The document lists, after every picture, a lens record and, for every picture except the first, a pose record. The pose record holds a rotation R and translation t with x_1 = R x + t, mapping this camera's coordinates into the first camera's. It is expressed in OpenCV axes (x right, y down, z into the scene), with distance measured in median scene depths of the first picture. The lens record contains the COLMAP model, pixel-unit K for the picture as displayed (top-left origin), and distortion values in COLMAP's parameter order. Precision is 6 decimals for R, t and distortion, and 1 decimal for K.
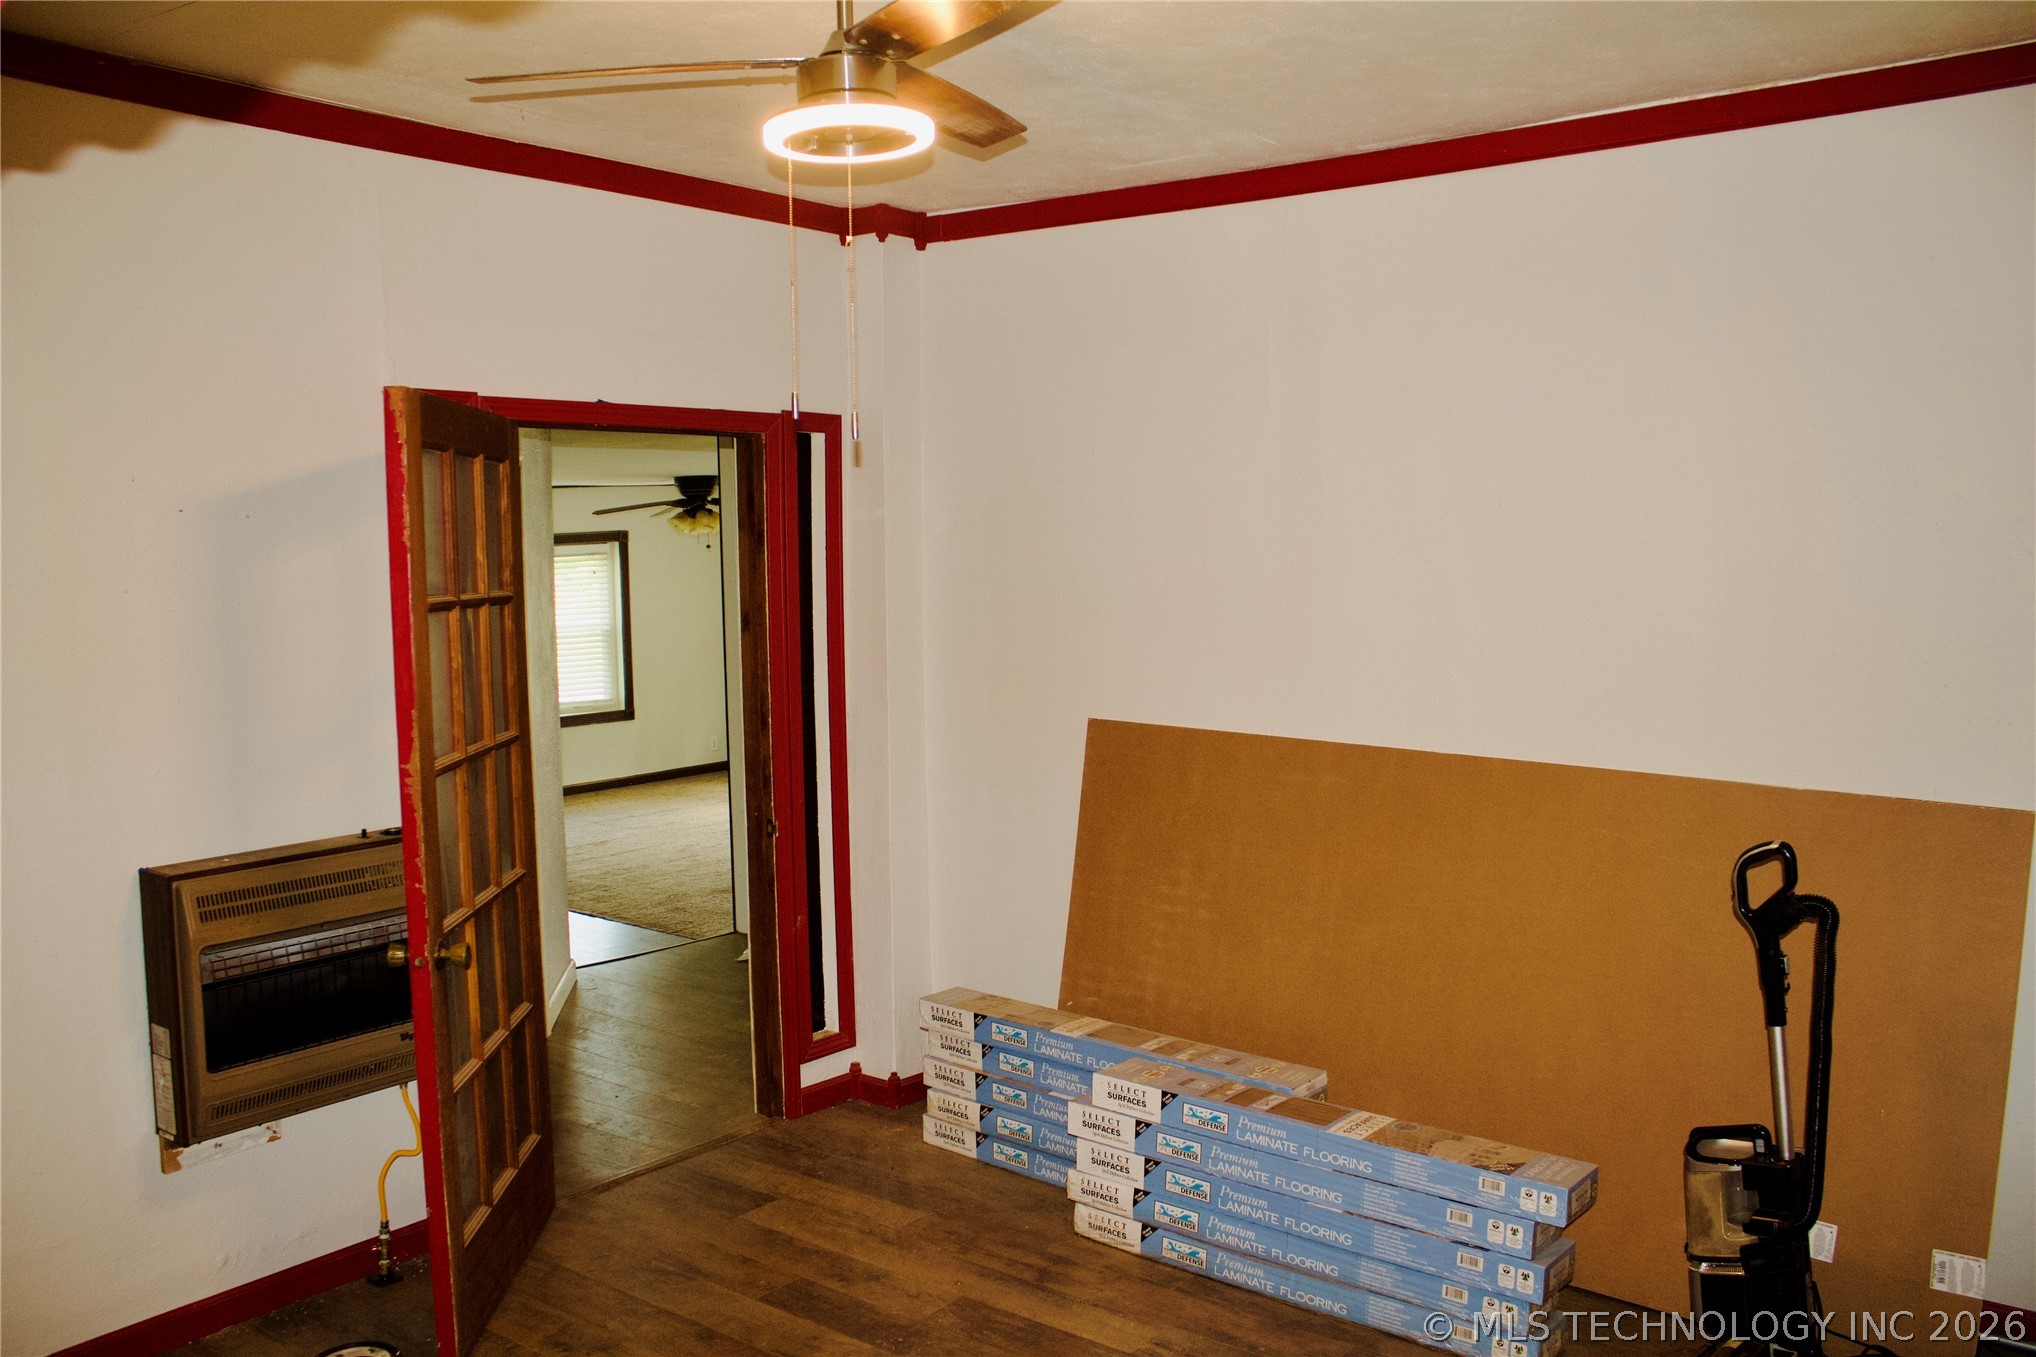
lens RADIAL K [[1711.1, 0, 1016.7], [0, 1711.1, 680.2], [0, 0, 1]] dist [-0.144400, 0.106339]
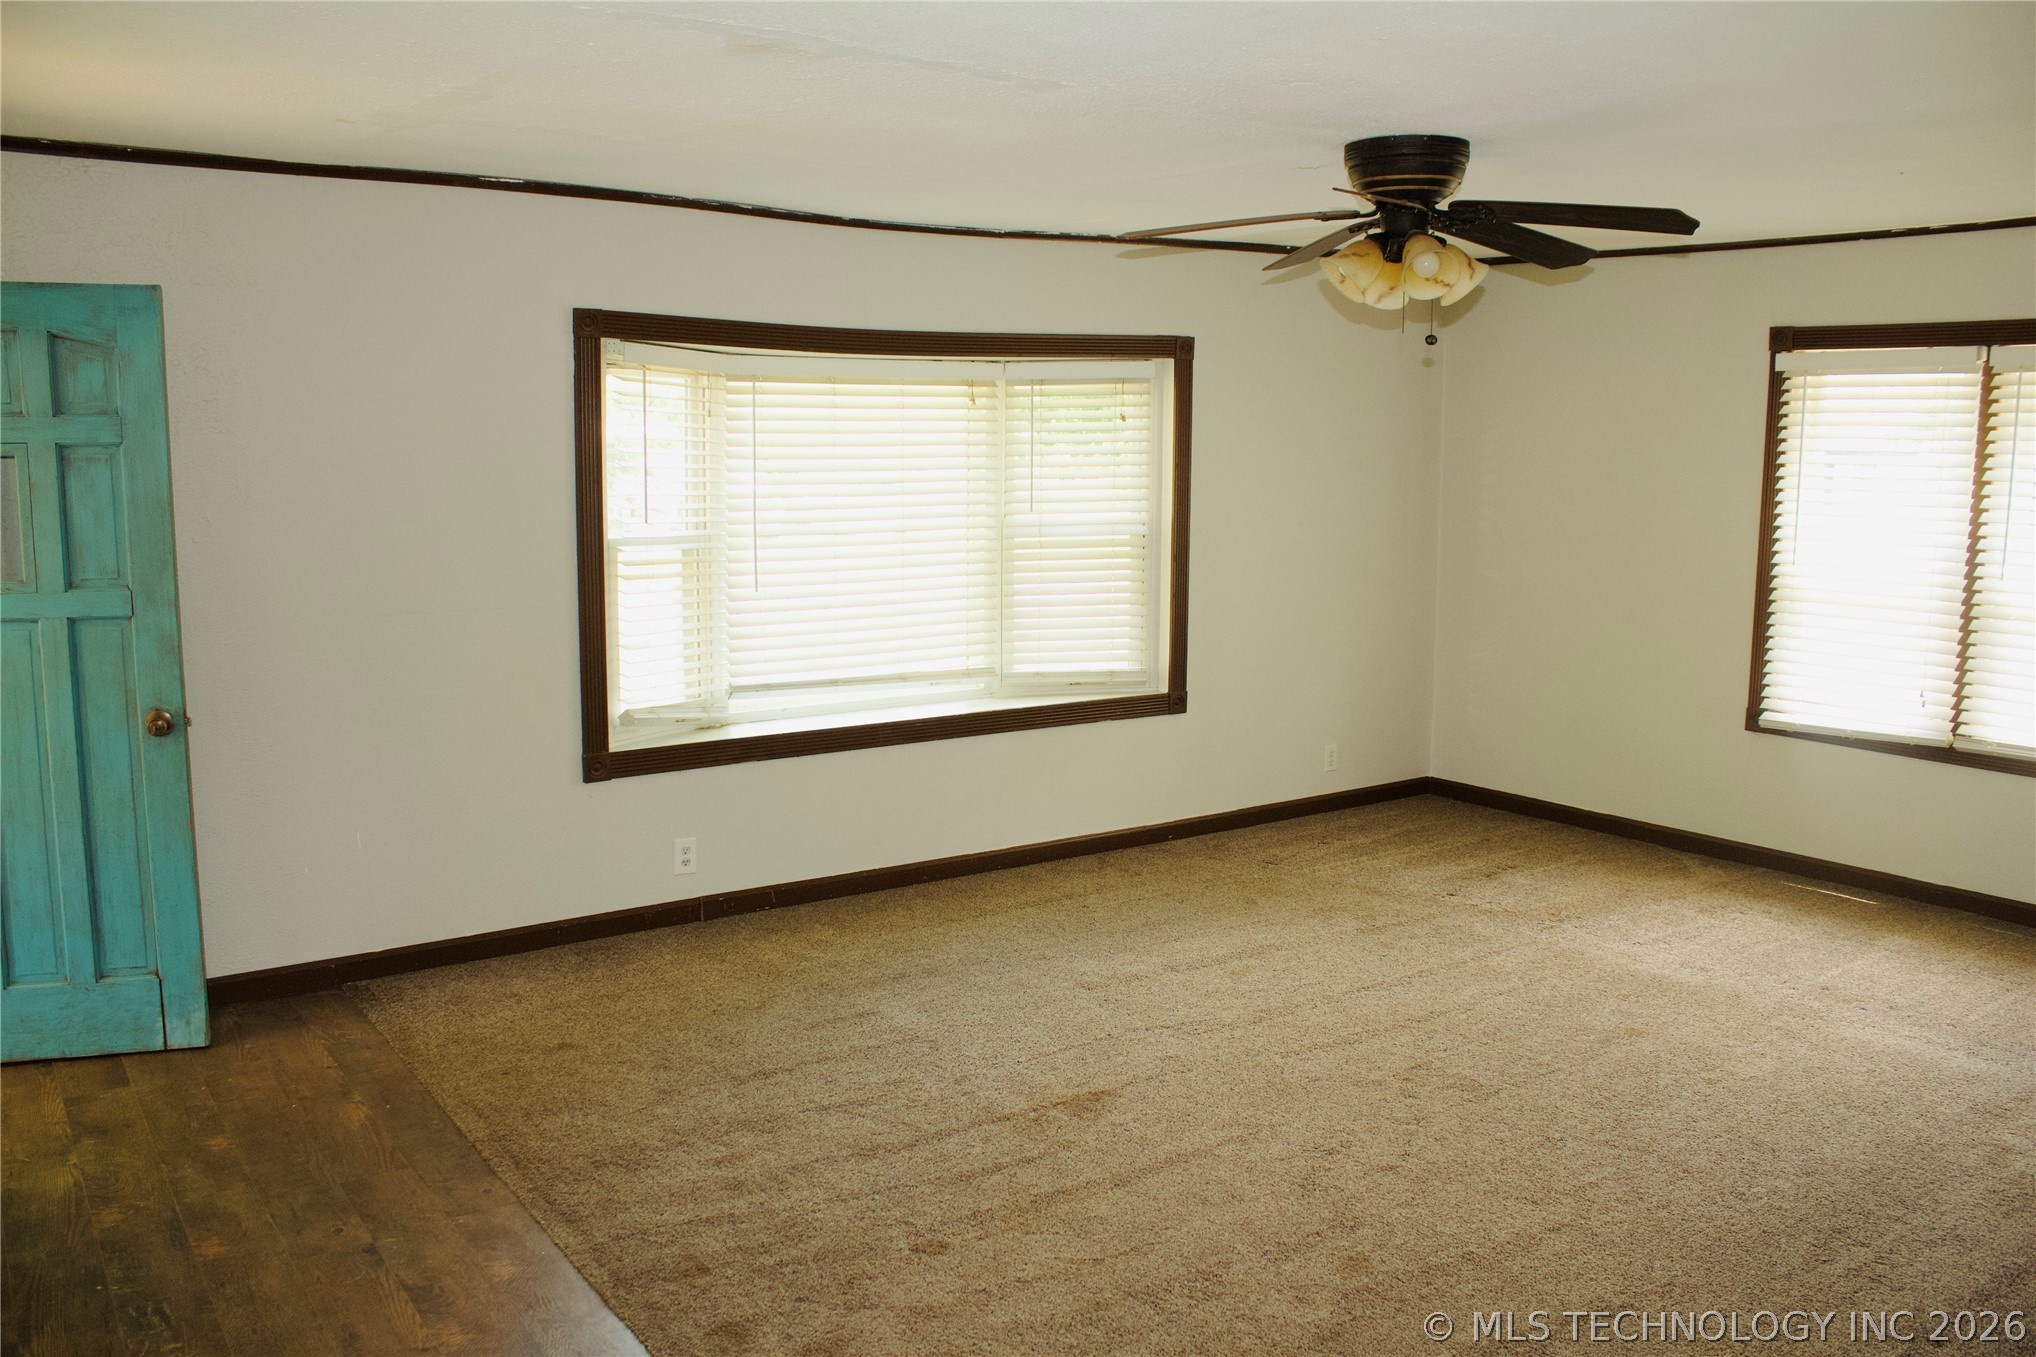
lens RADIAL K [[1711.1, 0, 1017.9], [0, 1711.1, 680.1], [0, 0, 1]] dist [-0.144400, 0.106339]
pose [[0.951902, 0.071355, -0.297980, -0.122476], [-0.050054, 0.995655, 0.078522, -0.024458], [0.302288, -0.059830, 0.951337, 0.504491]]
